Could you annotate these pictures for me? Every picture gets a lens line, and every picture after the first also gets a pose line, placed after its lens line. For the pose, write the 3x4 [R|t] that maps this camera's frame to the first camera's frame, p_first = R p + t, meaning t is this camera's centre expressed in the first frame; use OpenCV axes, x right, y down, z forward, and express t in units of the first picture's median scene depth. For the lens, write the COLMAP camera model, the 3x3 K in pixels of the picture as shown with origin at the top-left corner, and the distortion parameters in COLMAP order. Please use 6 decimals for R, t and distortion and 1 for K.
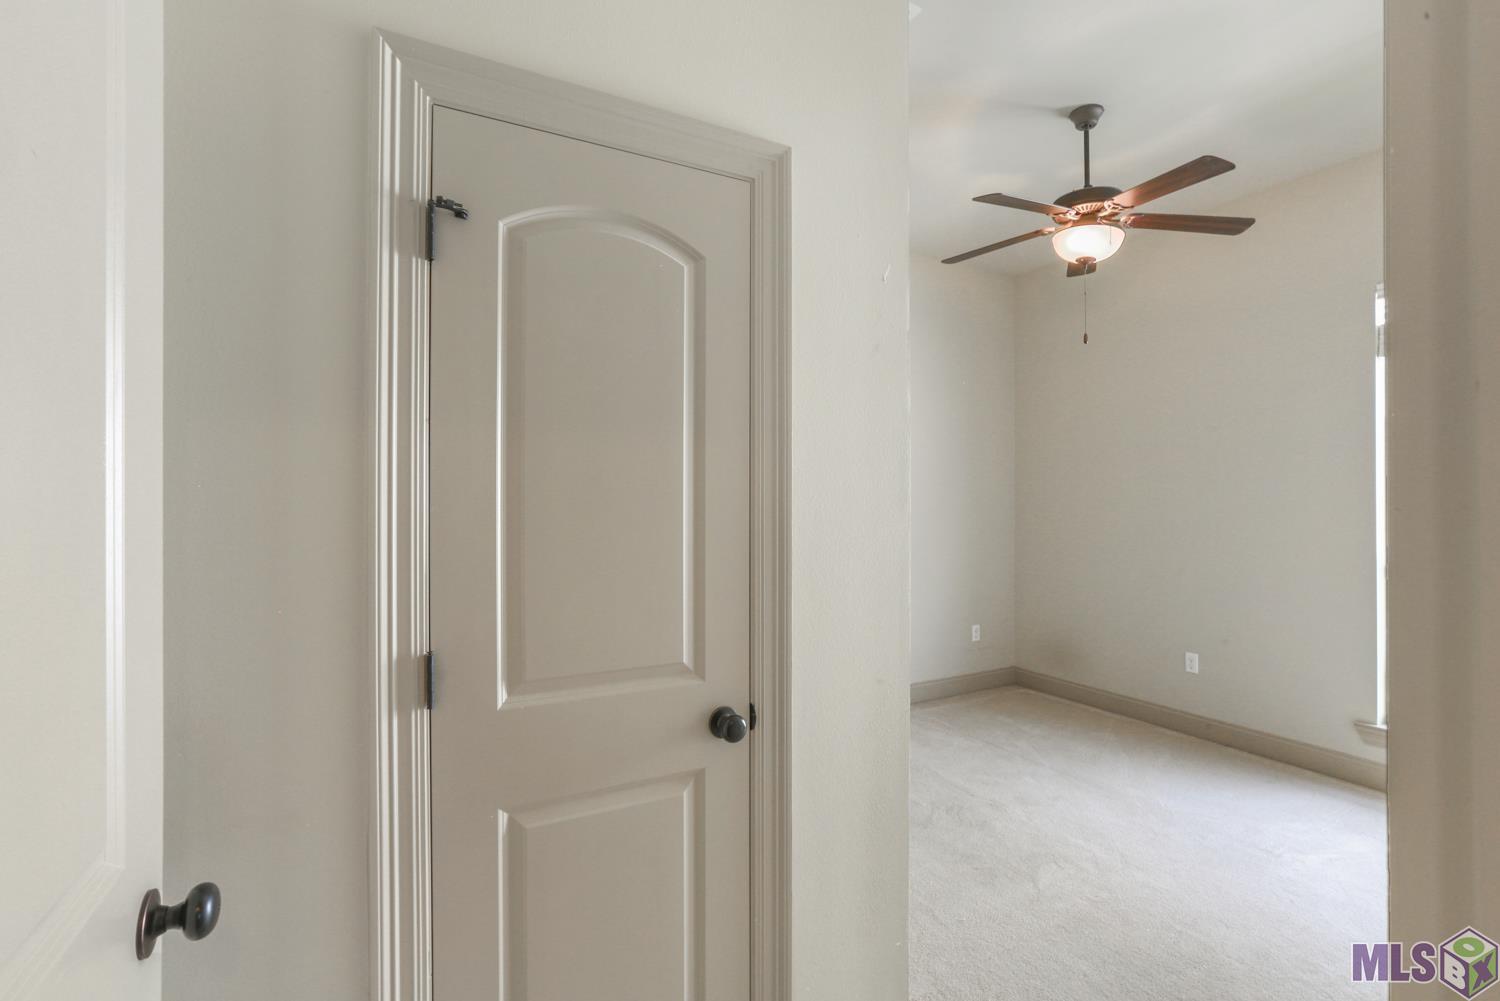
lens RADIAL K [[690.1, 0, 750.0], [0, 690.1, 500.5], [0, 0, 1]] dist [-0.035787, 0.023078]
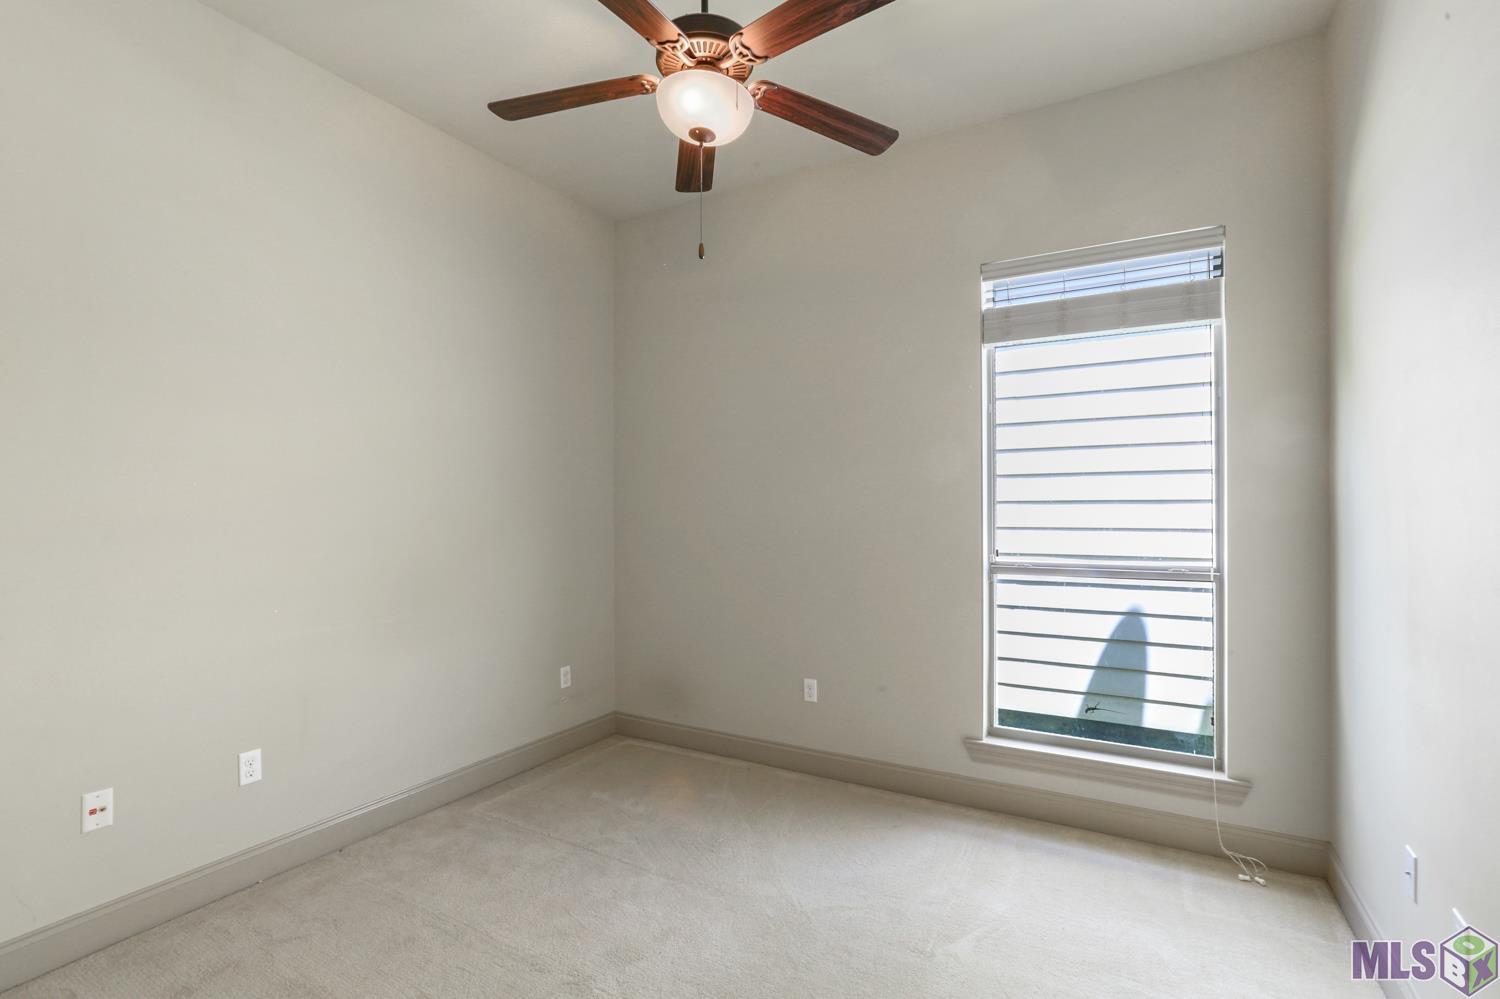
lens RADIAL K [[690.1, 0, 750.0], [0, 690.1, 499.5], [0, 0, 1]] dist [-0.035787, 0.023078]
pose [[0.855584, 0.001579, 0.517662, 0.138579], [0.005440, 0.999913, -0.012041, 0.008638], [-0.517636, 0.013118, 0.855501, 0.304946]]
